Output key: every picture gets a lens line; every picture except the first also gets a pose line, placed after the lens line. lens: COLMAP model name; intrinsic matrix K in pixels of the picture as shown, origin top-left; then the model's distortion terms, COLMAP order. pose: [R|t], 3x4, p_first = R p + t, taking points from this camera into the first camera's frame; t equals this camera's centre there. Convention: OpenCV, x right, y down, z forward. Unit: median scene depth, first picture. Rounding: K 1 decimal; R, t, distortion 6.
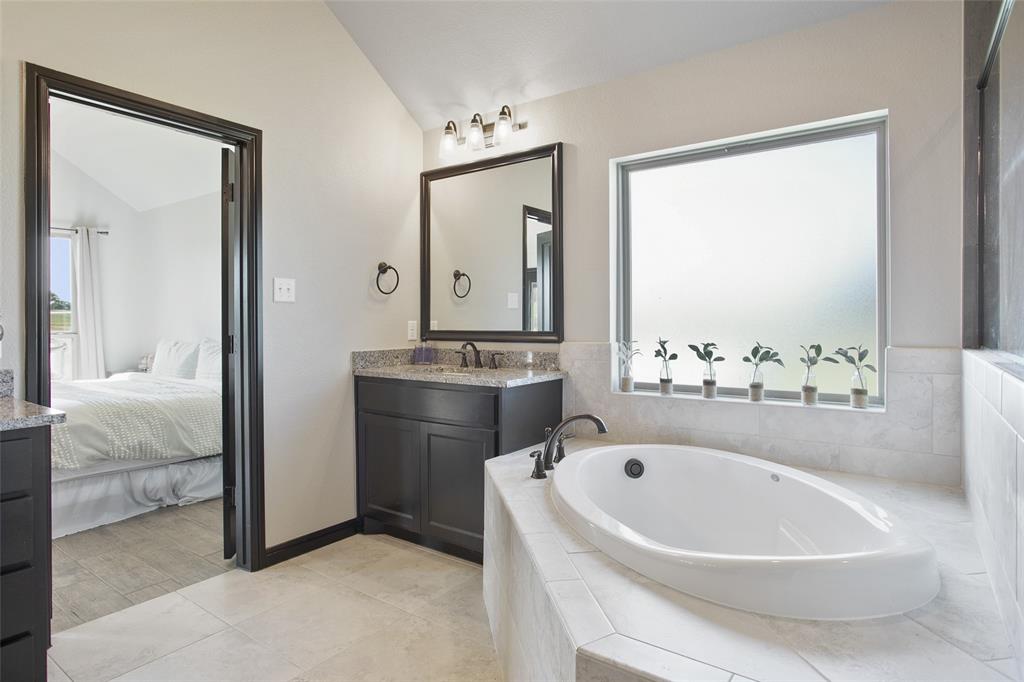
lens RADIAL K [[560.6, 0, 504.1], [0, 560.6, 334.4], [0, 0, 1]] dist [-0.003073, 0.000554]
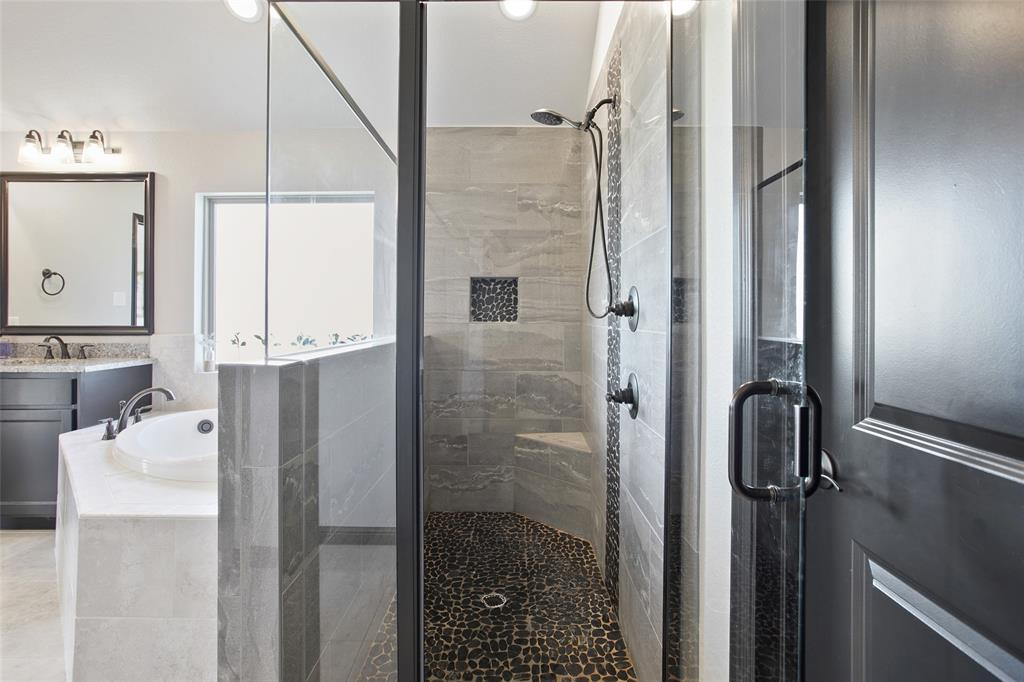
lens RADIAL K [[503.1, 0, 503.6], [0, 503.1, 320.6], [0, 0, 1]] dist [0.012224, 0.002124]
pose [[0.827274, 0.004014, 0.561784, 0.110393], [0.007111, 0.999820, -0.017617, 0.007818], [-0.561753, 0.018569, 0.827097, -0.332771]]
